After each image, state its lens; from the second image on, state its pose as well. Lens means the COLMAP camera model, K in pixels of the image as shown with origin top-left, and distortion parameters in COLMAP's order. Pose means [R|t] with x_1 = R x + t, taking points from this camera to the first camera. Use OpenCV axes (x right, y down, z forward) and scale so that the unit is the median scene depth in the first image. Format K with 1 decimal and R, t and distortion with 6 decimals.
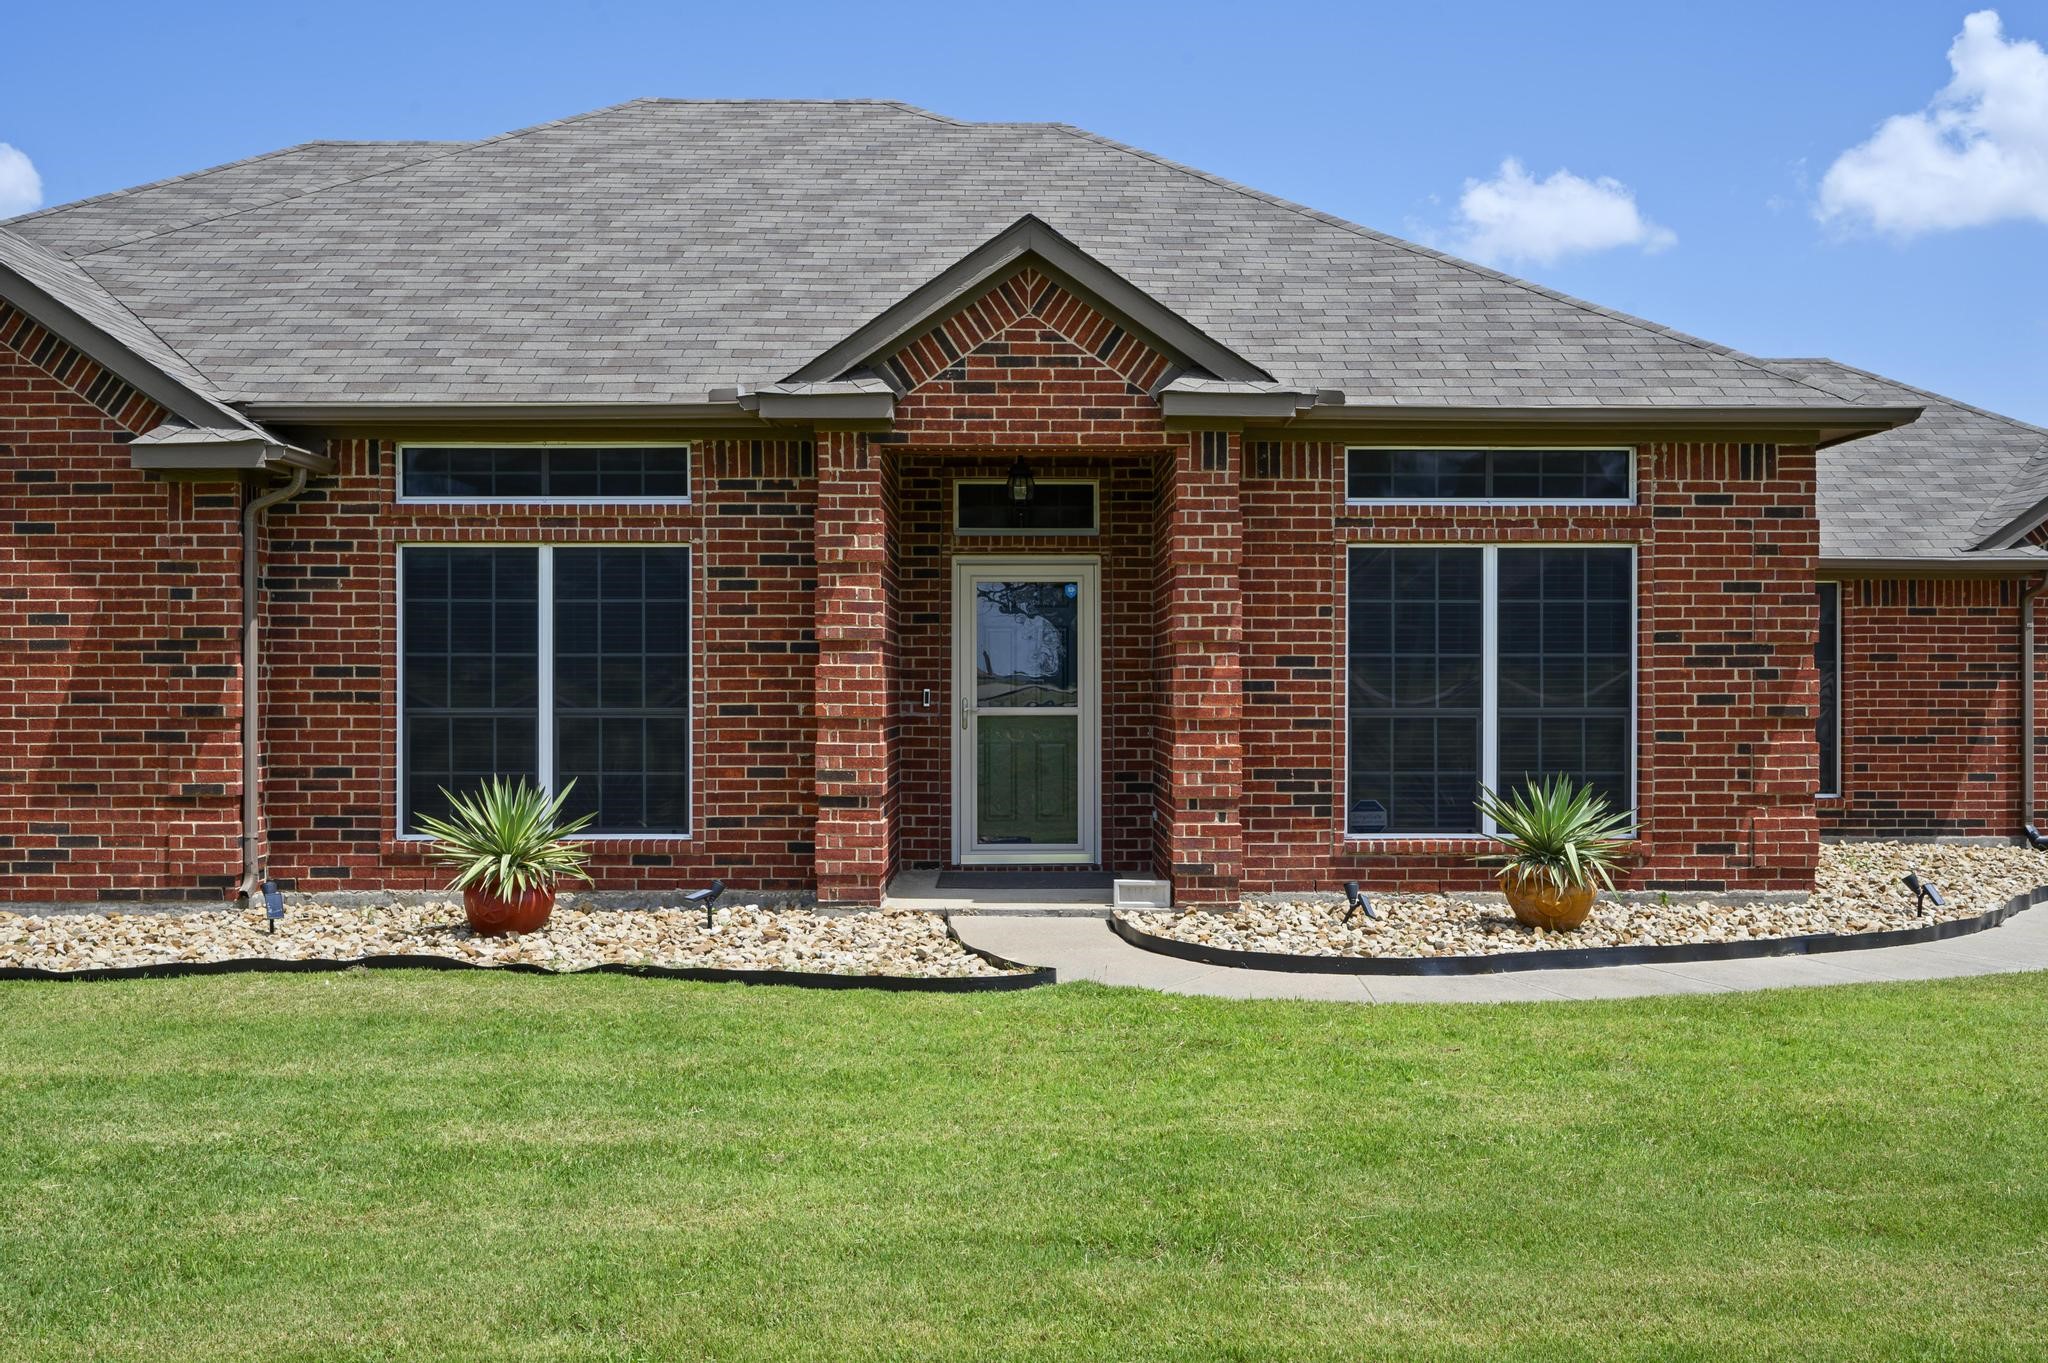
lens RADIAL K [[1747.4, 0, 1024.0], [0, 1747.4, 681.5], [0, 0, 1]] dist [-0.000682, -0.002406]
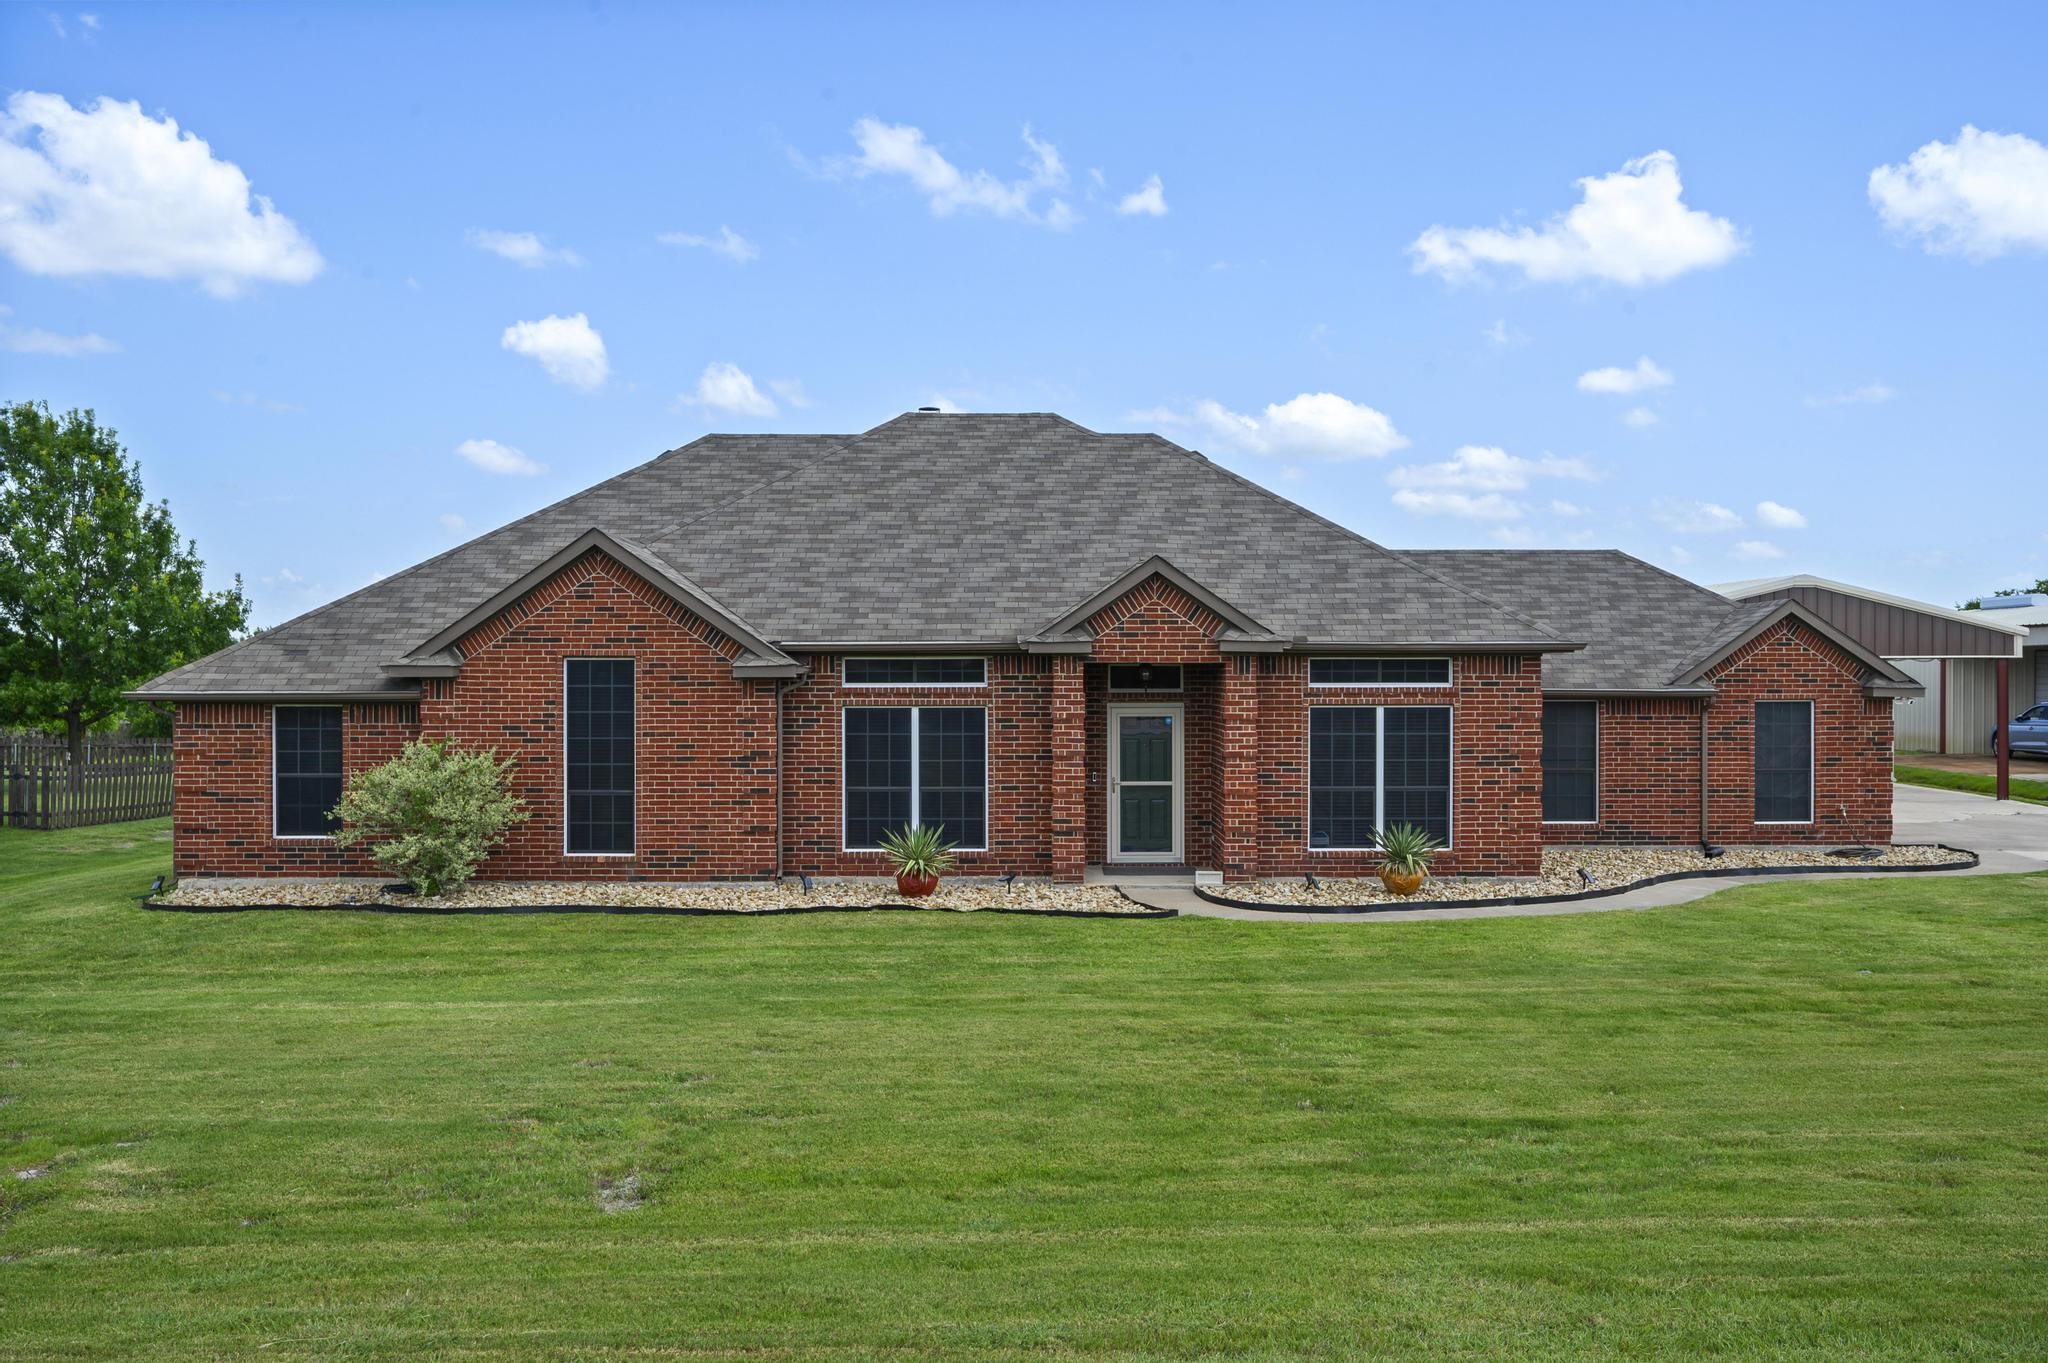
lens RADIAL K [[1747.4, 0, 1024.0], [0, 1747.4, 681.5], [0, 0, 1]] dist [-0.000682, -0.002406]
pose [[0.999960, -0.000899, -0.008844, -0.125937], [0.000972, 0.999965, 0.008260, -0.121361], [0.008836, -0.008268, 0.999927, -1.012103]]
